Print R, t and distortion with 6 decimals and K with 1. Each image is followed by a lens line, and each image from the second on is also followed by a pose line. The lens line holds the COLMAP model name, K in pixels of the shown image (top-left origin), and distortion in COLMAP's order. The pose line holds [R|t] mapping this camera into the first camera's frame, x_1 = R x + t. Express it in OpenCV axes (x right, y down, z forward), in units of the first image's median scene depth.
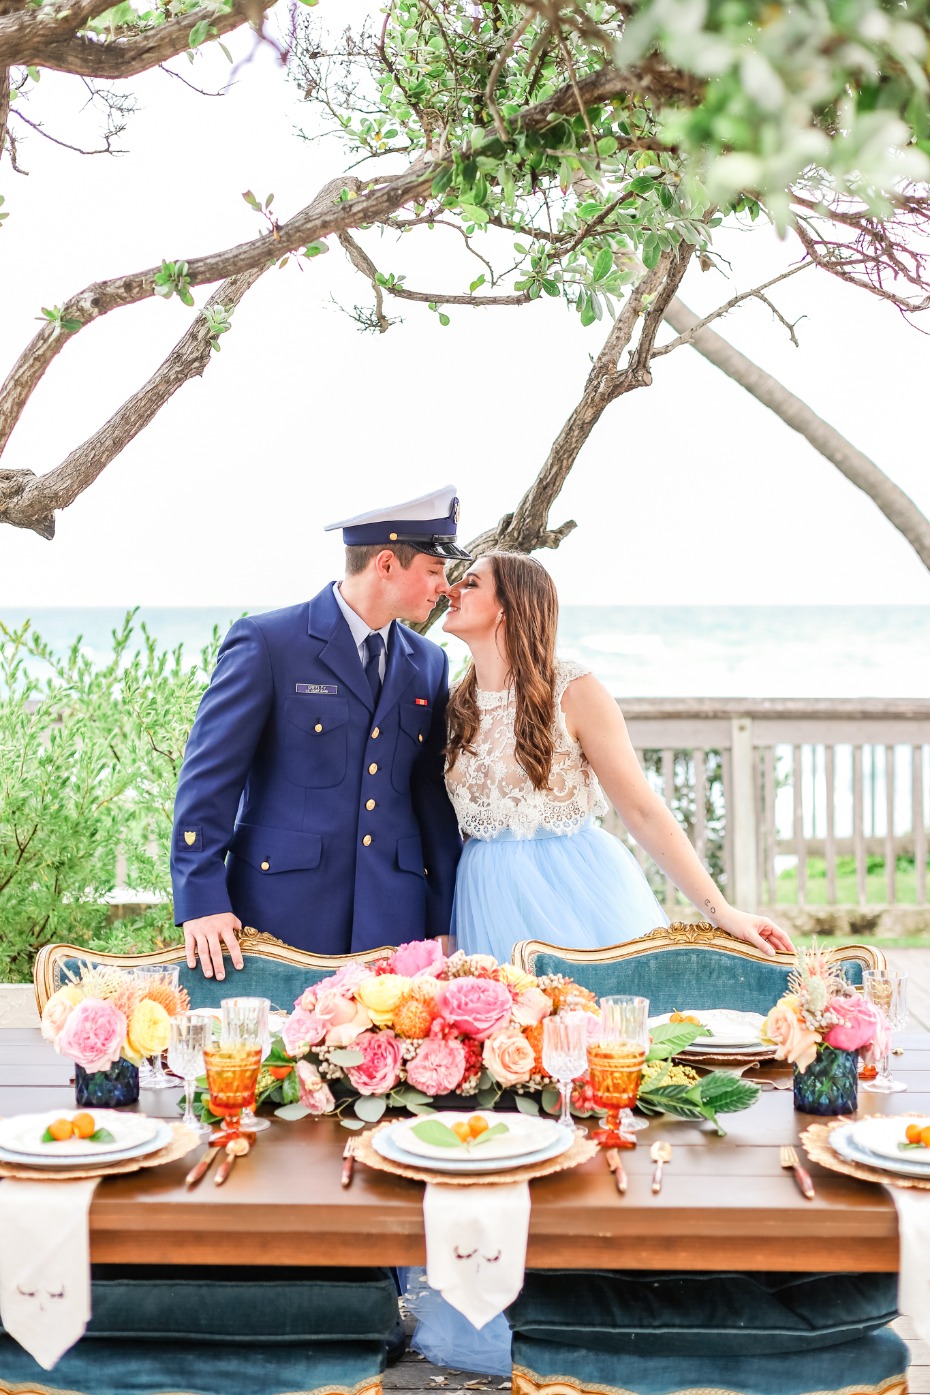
lens RADIAL K [[2036.8, 0, 465.0], [0, 2036.8, 697.5], [0, 0, 1]] dist [0.027795, -0.013531]
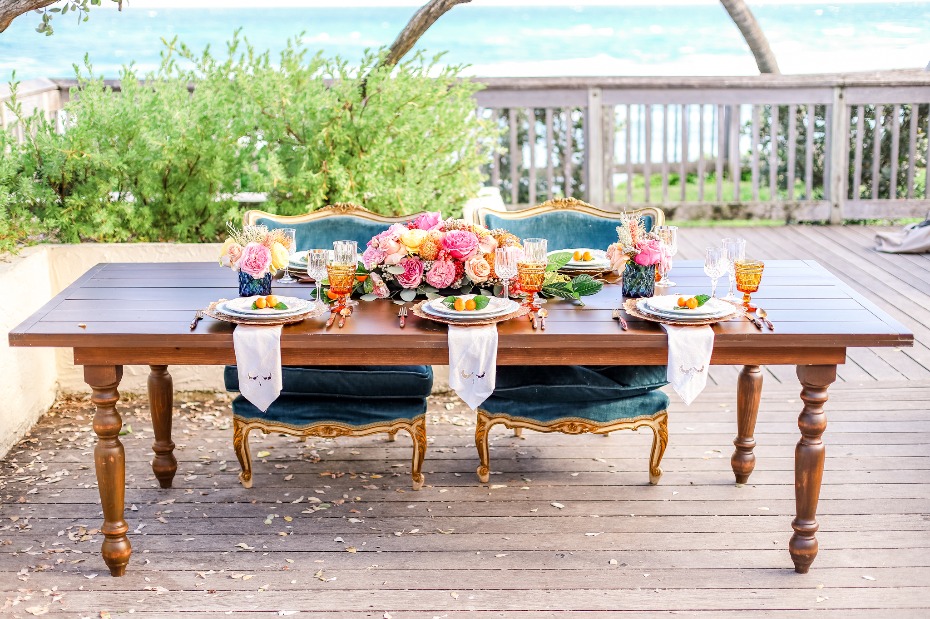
lens RADIAL K [[1357.9, 0, 465.0], [0, 1357.9, 309.5], [0, 0, 1]] dist [0.027795, -0.013531]
pose [[0.999120, -0.012917, 0.039899, -0.043410], [0.005844, 0.984987, 0.172532, -0.013616], [-0.041529, -0.172147, 0.984195, -0.309436]]
